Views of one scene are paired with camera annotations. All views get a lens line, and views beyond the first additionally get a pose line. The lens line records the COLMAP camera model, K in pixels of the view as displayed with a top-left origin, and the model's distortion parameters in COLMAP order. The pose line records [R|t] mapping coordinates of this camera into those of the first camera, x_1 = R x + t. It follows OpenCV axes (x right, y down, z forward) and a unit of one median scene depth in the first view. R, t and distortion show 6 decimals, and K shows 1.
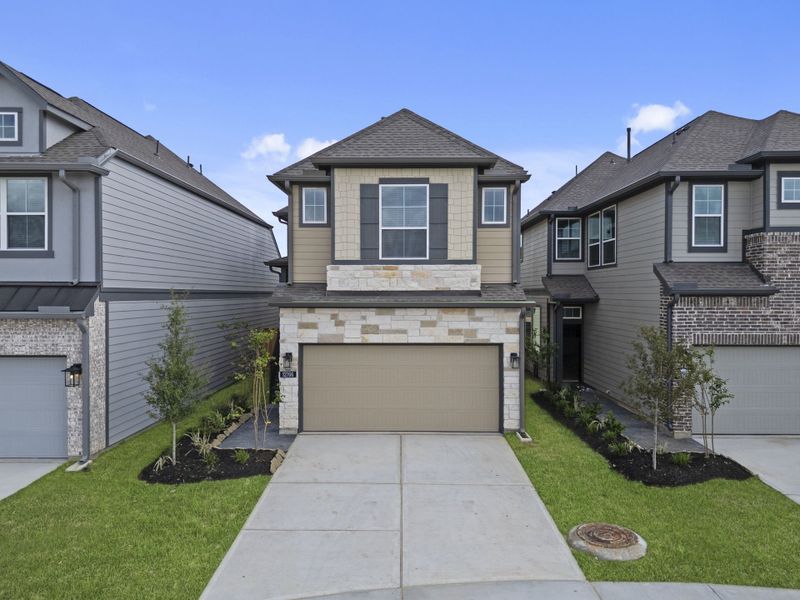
lens RADIAL K [[594.9, 0, 399.2], [0, 594.9, 301.3], [0, 0, 1]] dist [0.003695, -0.006847]
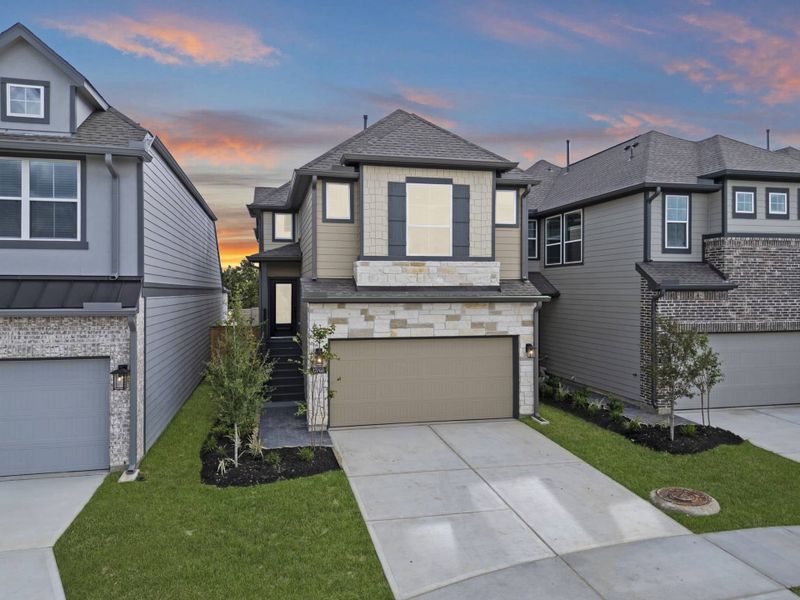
lens RADIAL K [[594.9, 0, 406.5], [0, 594.9, 296.0], [0, 0, 1]] dist [0.003695, -0.006847]
pose [[0.970269, -0.003127, 0.242008, -0.288878], [0.003944, 0.999988, -0.002890, 0.002290], [-0.241996, 0.003759, 0.970270, 0.001532]]
